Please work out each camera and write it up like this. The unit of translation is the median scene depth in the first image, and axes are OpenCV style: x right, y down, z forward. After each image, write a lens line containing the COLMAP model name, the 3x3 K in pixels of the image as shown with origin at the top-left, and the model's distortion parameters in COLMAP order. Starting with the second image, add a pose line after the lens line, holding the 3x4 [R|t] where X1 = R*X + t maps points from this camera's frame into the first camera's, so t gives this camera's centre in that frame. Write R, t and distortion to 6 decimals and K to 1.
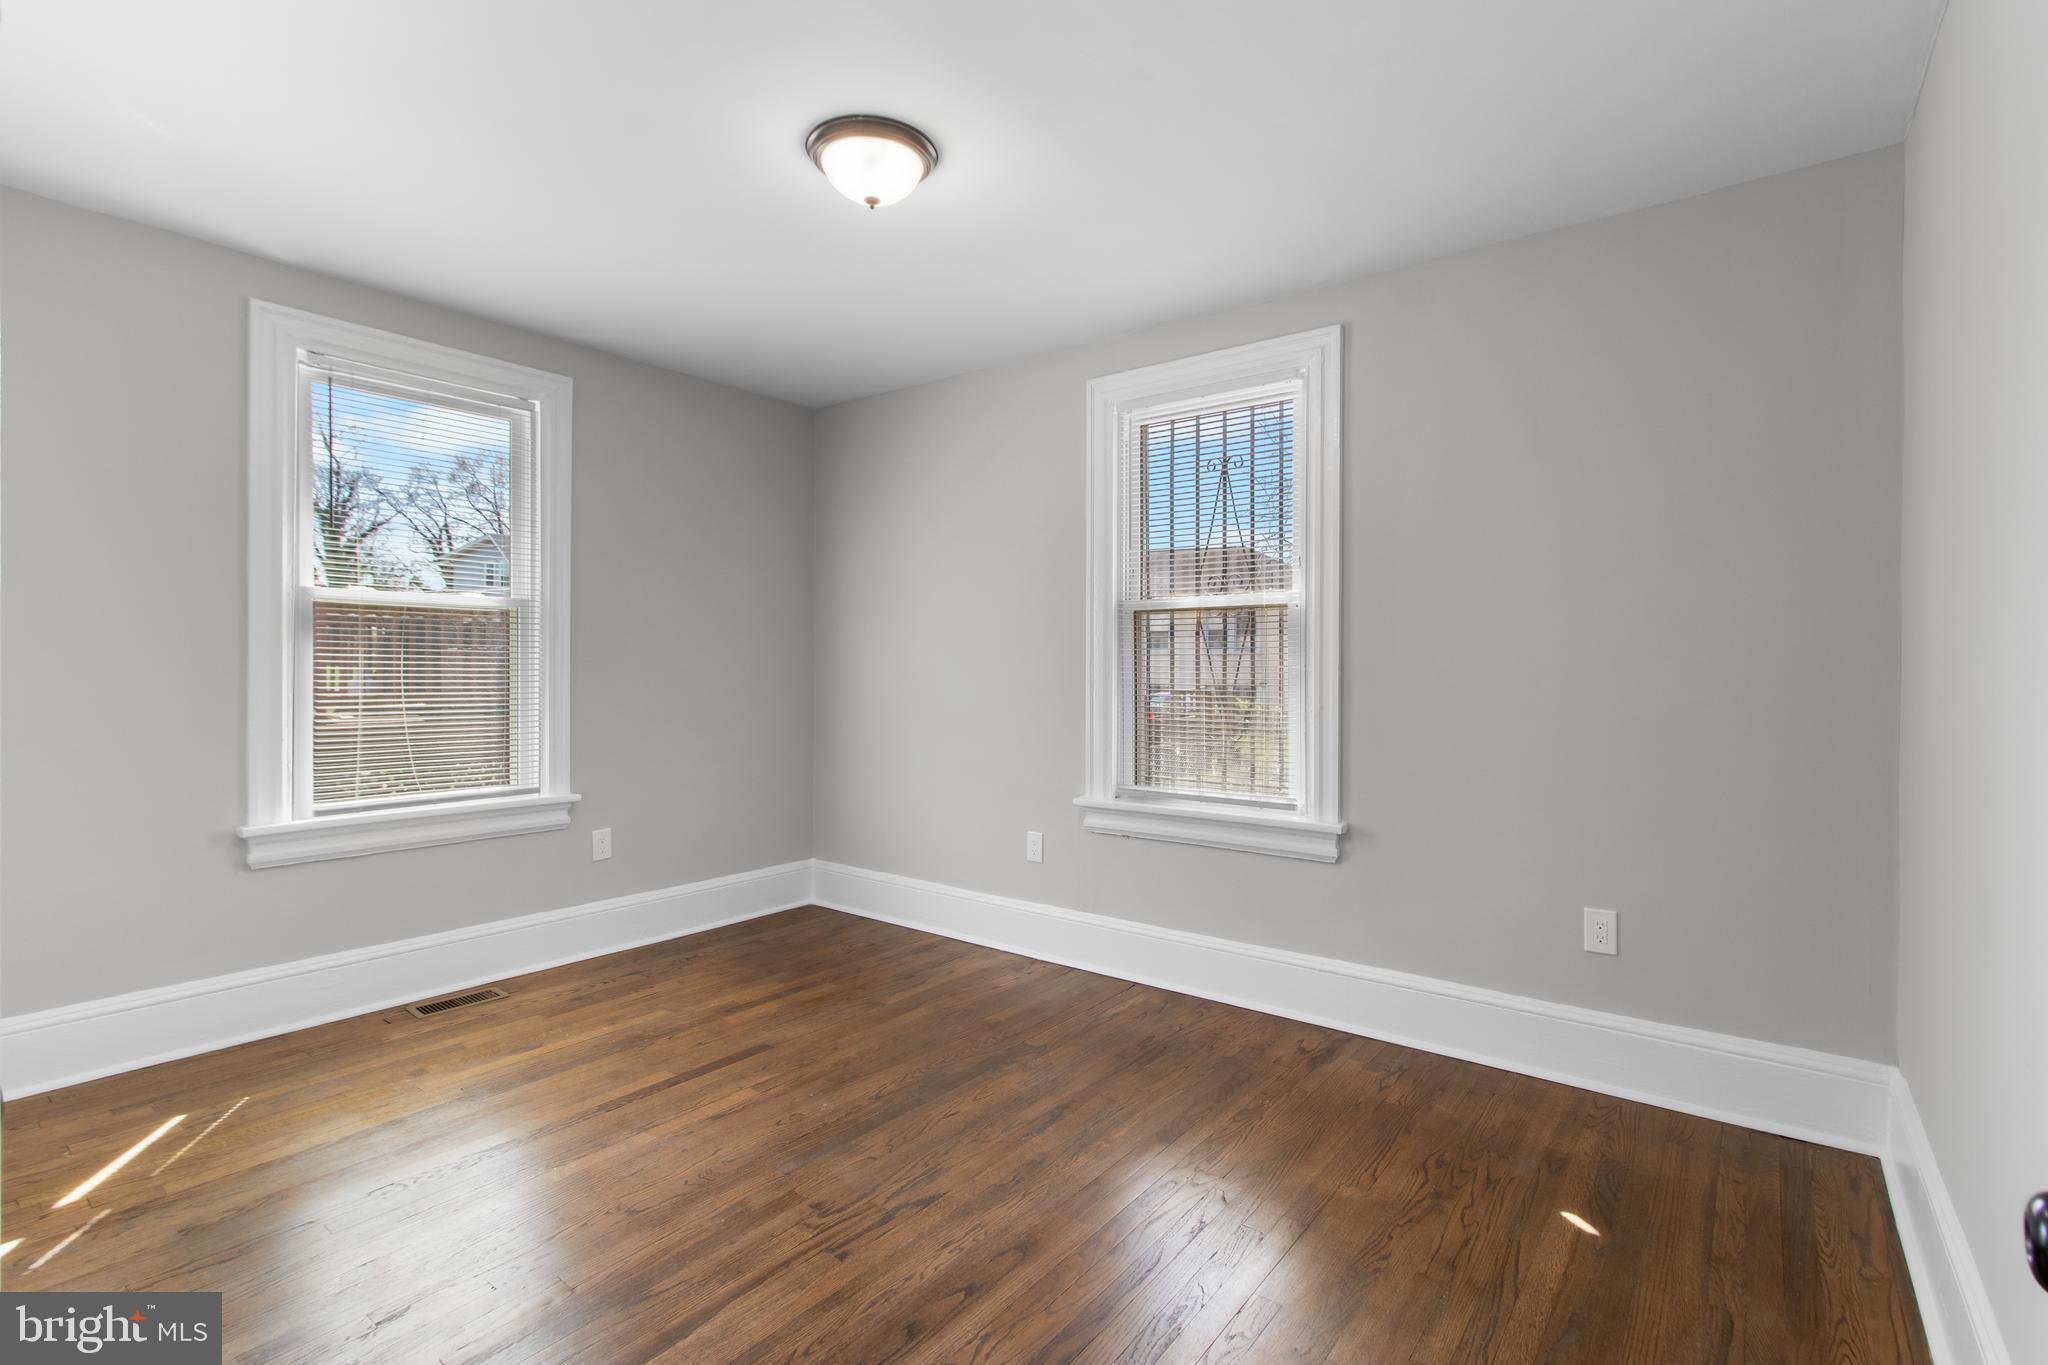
lens RADIAL K [[960.4, 0, 1026.4], [0, 960.4, 673.0], [0, 0, 1]] dist [0.000031, 0.000245]
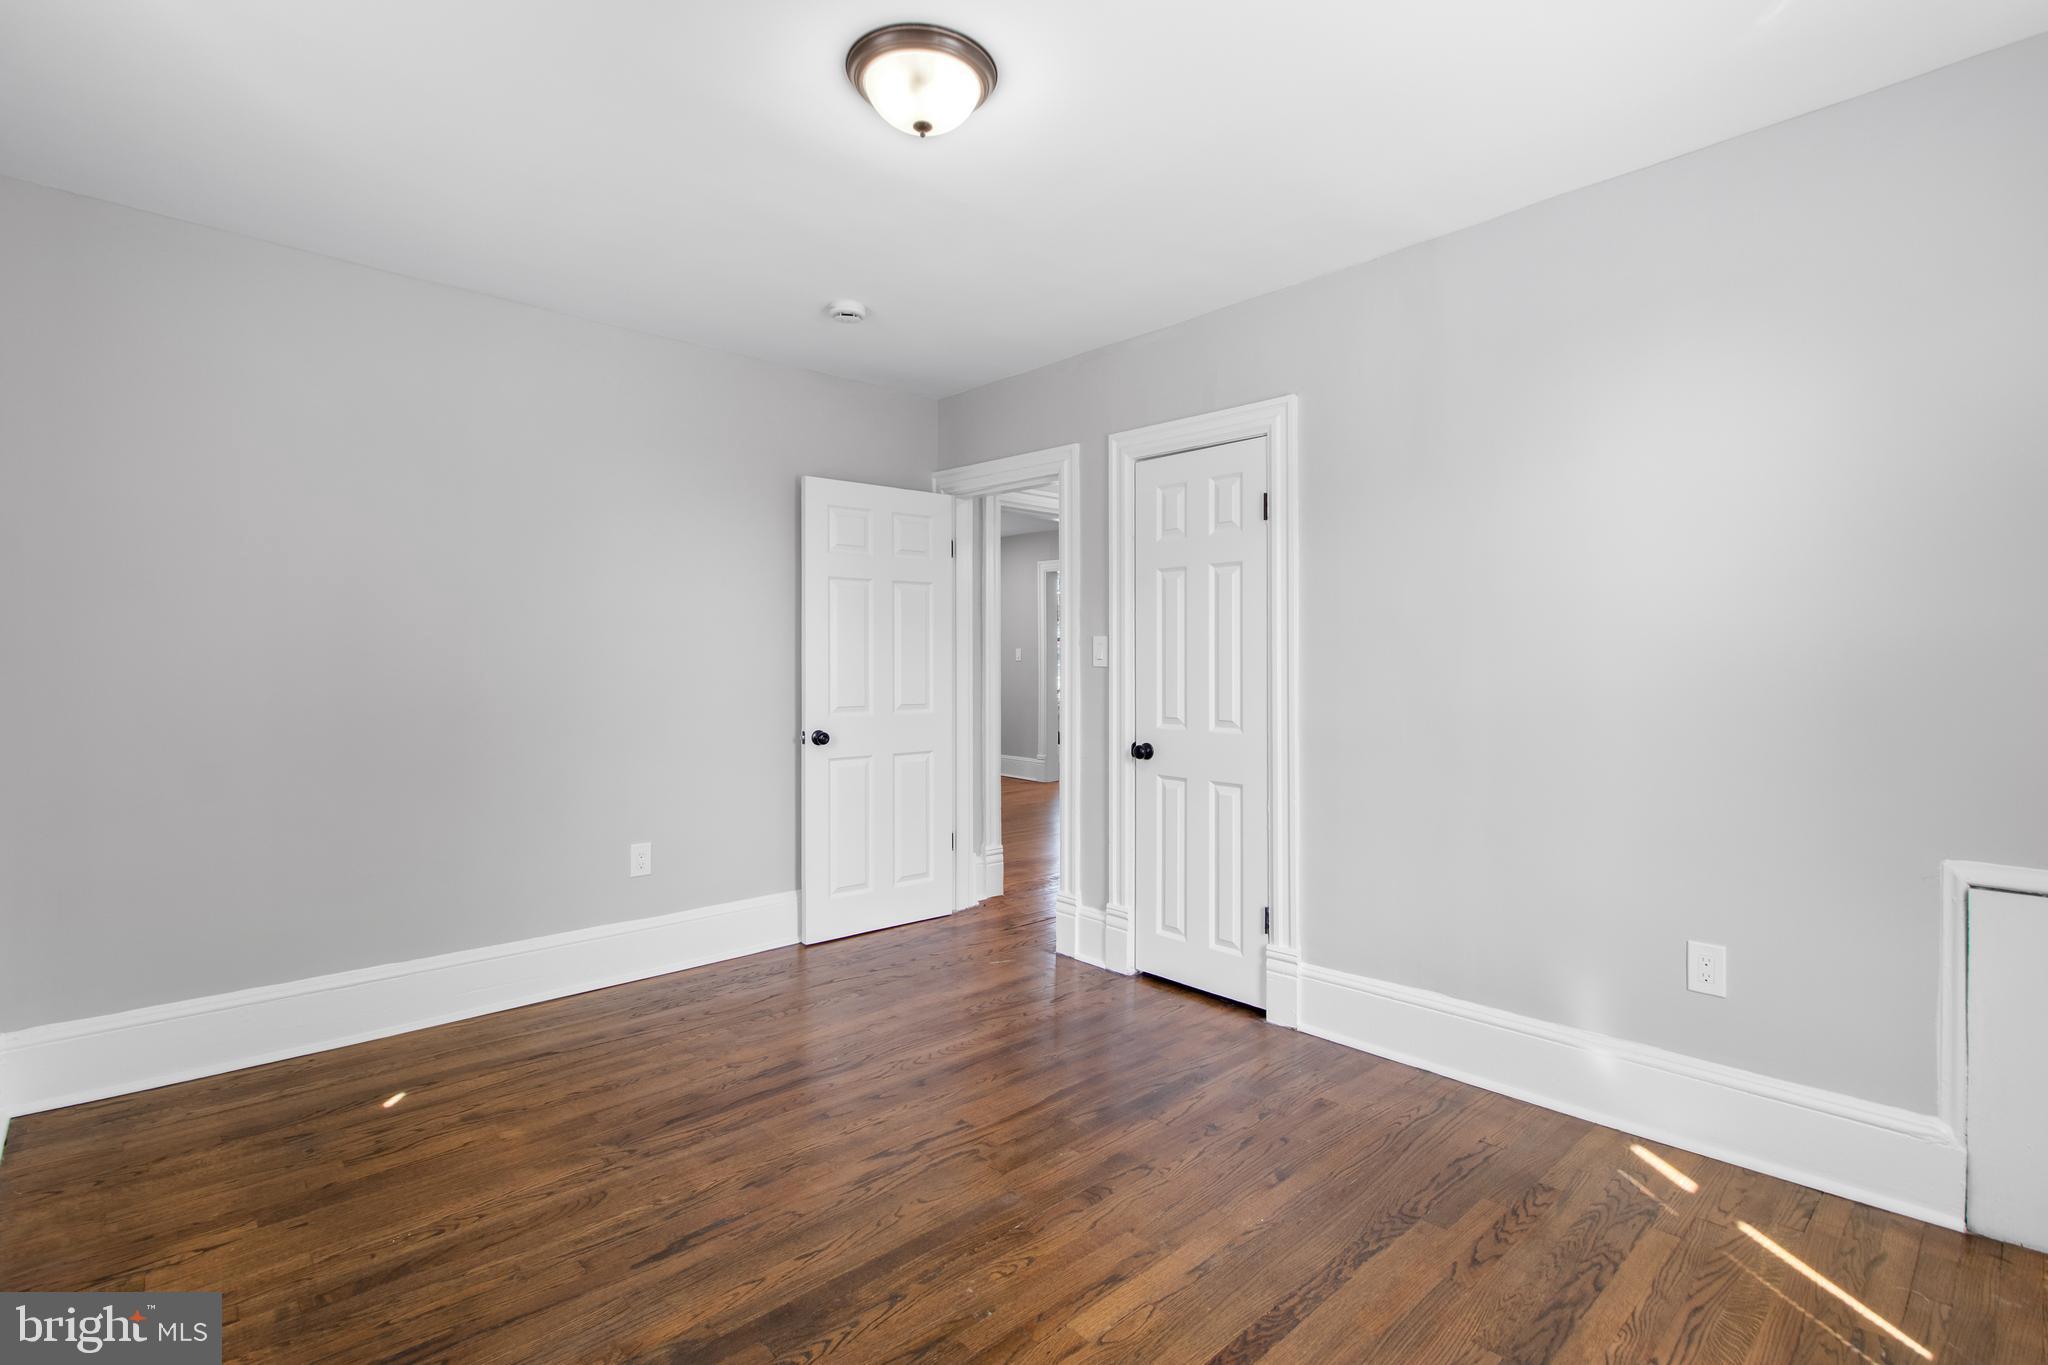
lens RADIAL K [[960.4, 0, 1020.6], [0, 960.4, 672.4], [0, 0, 1]] dist [0.000031, 0.000245]
pose [[-0.985578, -0.007472, 0.169059, -0.417787], [-0.004542, 0.999833, 0.017710, -0.016978], [-0.169163, 0.016687, -0.985447, 1.938803]]
